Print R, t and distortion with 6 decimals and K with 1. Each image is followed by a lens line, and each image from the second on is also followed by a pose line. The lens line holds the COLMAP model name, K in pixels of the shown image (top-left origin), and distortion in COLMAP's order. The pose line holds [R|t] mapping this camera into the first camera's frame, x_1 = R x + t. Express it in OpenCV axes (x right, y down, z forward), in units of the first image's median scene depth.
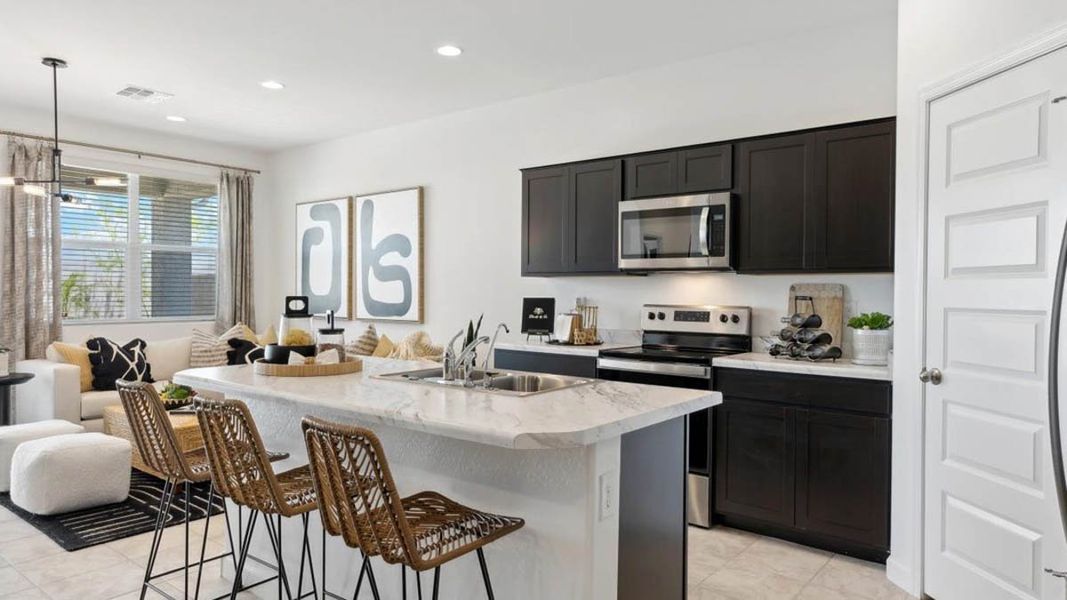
lens RADIAL K [[698.9, 0, 514.4], [0, 698.9, 298.6], [0, 0, 1]] dist [0.005122, 0.004045]
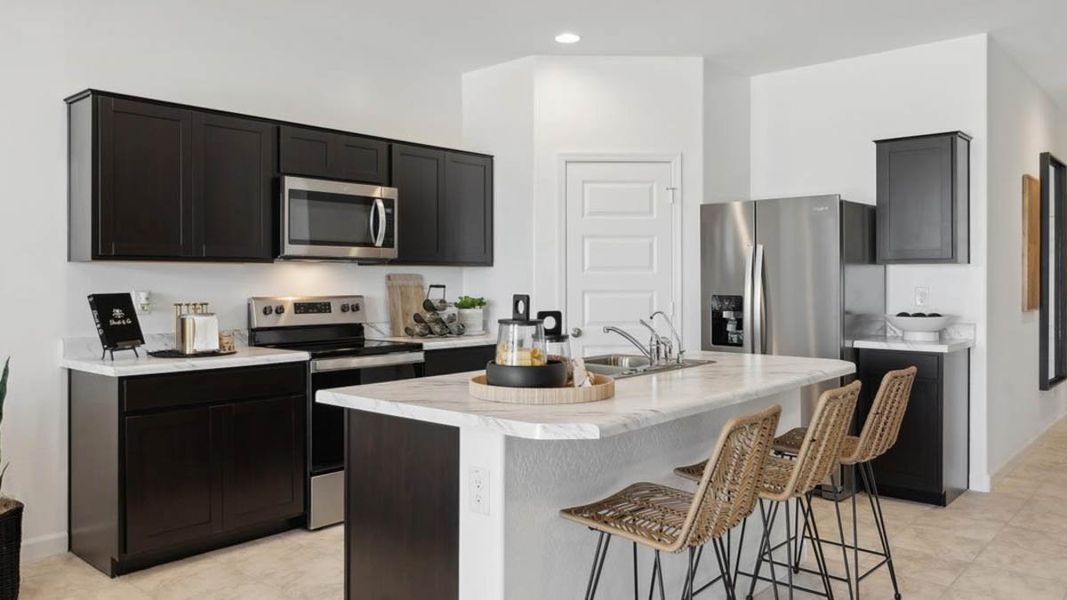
lens RADIAL K [[731.6, 0, 533.5], [0, 731.6, 300.0], [0, 0, 1]] dist [0.001245, 0.001225]
pose [[0.063169, -0.034468, 0.997407, -0.589448], [0.014035, 0.999335, 0.033646, -0.012018], [-0.997904, 0.011873, 0.063611, 0.531473]]
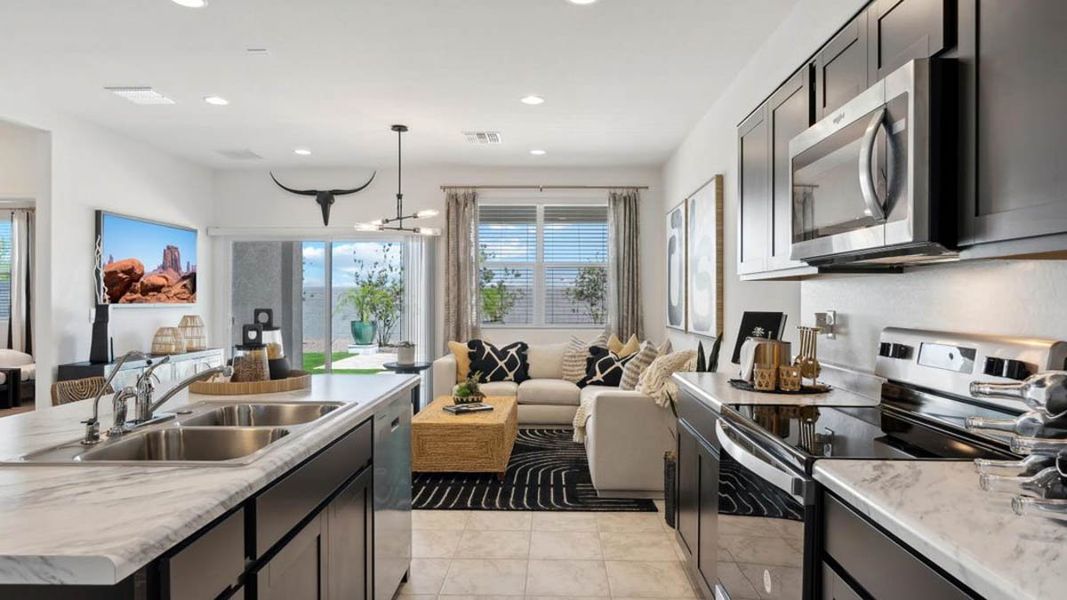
lens RADIAL K [[598.6, 0, 520.1], [0, 598.6, 300.9], [0, 0, 1]] dist [-0.000680, -0.000340]
pose [[0.606045, -0.002108, -0.795428, 0.332459], [-0.006818, 0.999946, -0.007845, -0.005764], [0.795401, 0.010178, 0.605998, 0.453313]]
